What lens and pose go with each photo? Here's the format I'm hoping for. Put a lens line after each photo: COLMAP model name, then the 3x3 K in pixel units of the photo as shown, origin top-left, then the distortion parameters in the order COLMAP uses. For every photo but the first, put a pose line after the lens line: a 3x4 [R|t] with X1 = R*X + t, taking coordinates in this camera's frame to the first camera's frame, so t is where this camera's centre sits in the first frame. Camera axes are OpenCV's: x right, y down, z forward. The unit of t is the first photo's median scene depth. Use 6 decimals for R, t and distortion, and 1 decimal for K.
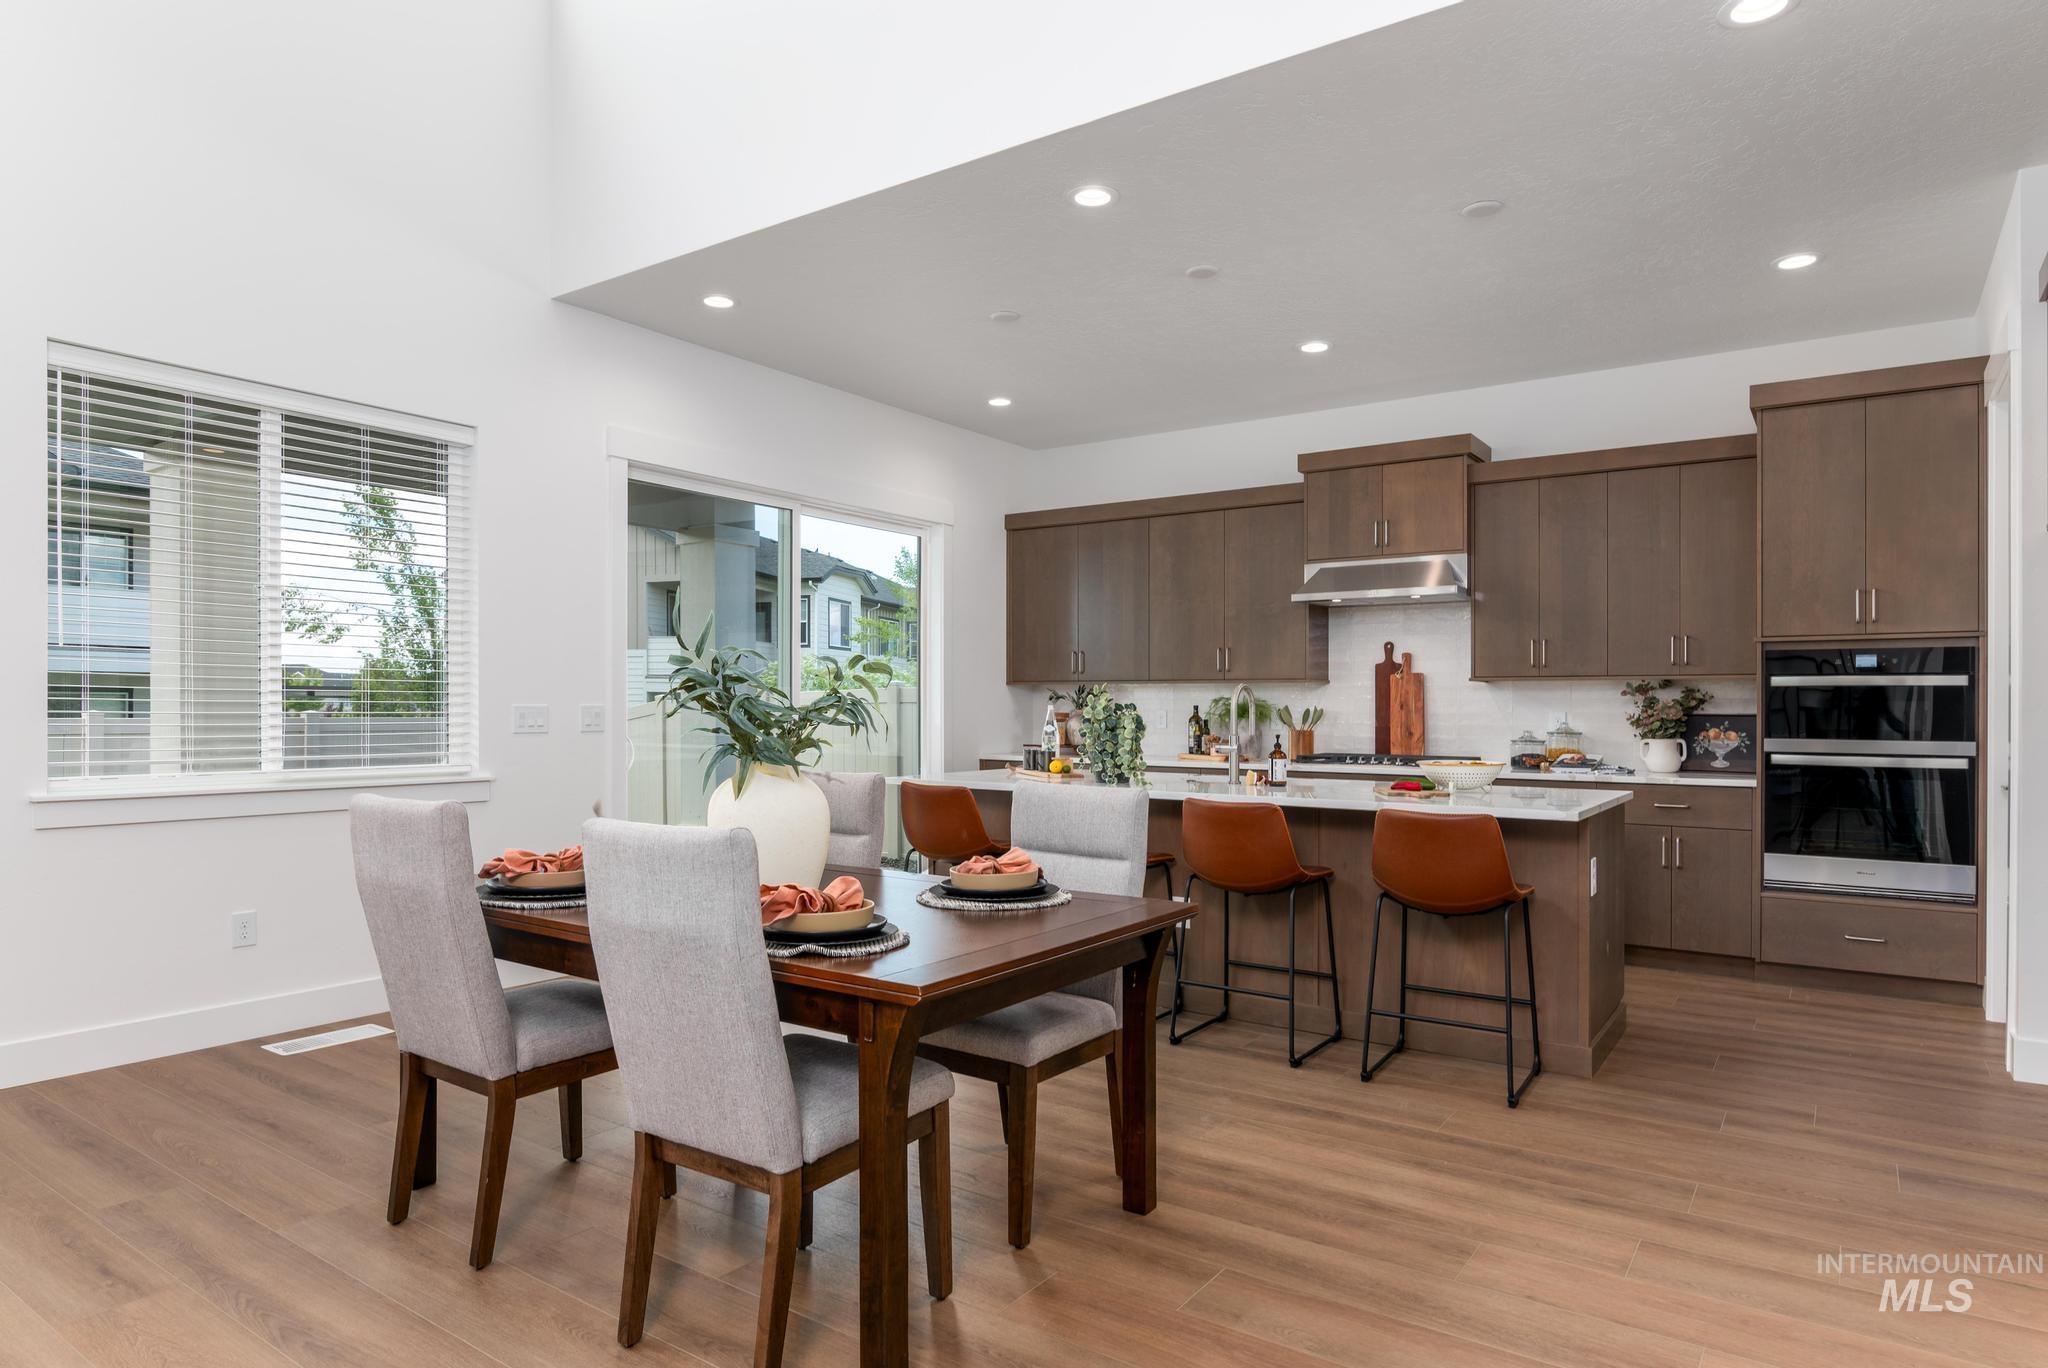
lens RADIAL K [[1220.3, 0, 1024.9], [0, 1220.3, 700.7], [0, 0, 1]] dist [-0.002502, -0.000704]
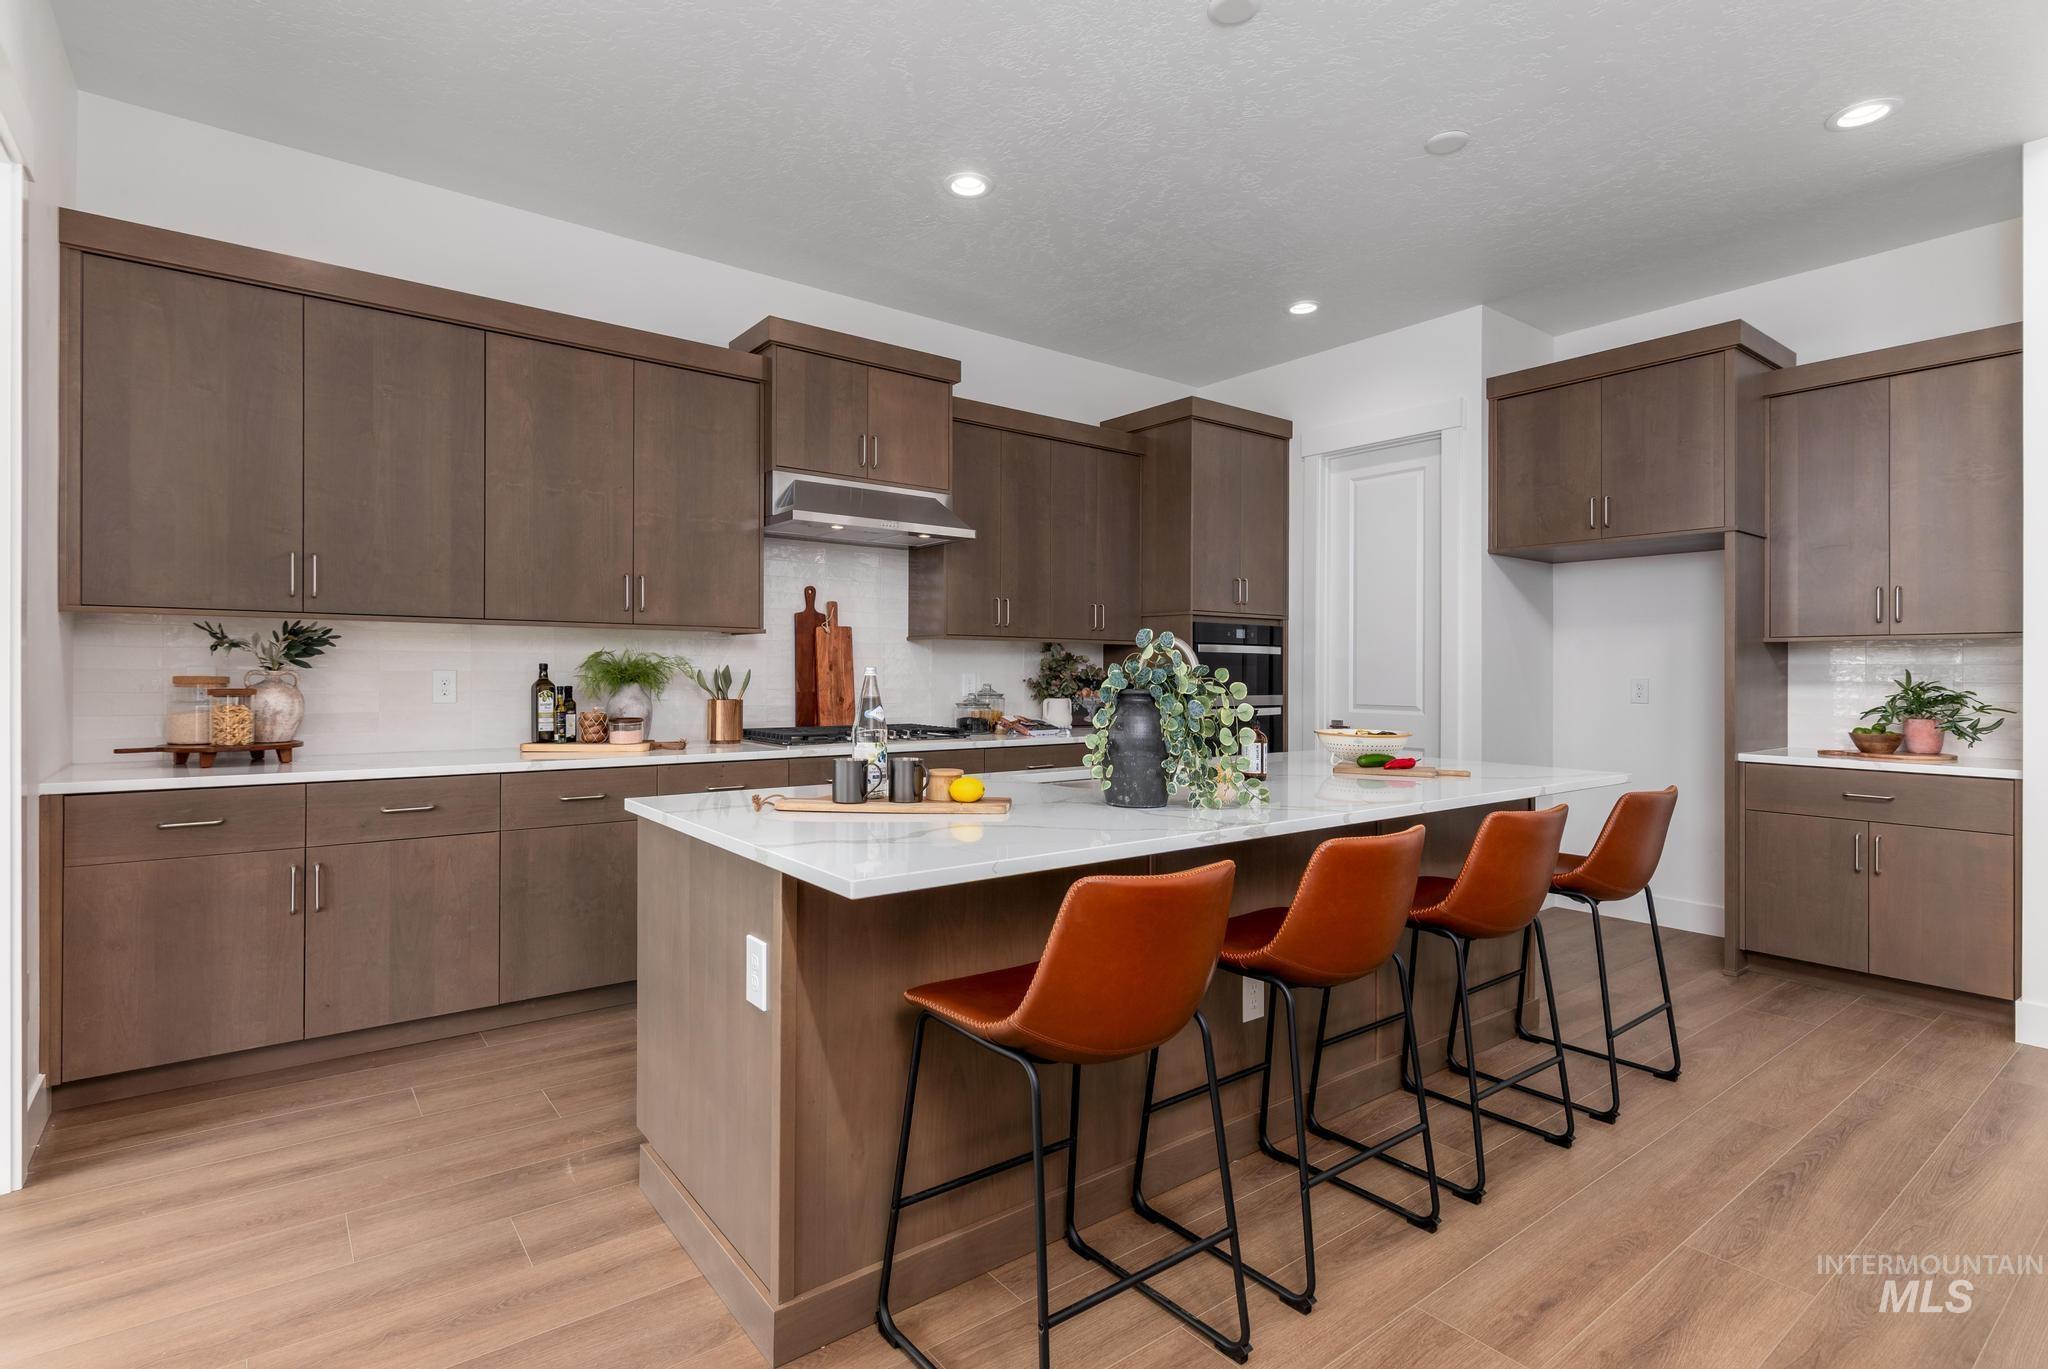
lens RADIAL K [[982.0, 0, 1022.7], [0, 982.0, 666.6], [0, 0, 1]] dist [0.000381, 0.000000]
pose [[0.308702, 0.002250, 0.951156, -0.279397], [-0.011258, 0.999936, 0.001288, 0.002415], [-0.951092, -0.011106, 0.308707, 0.678919]]
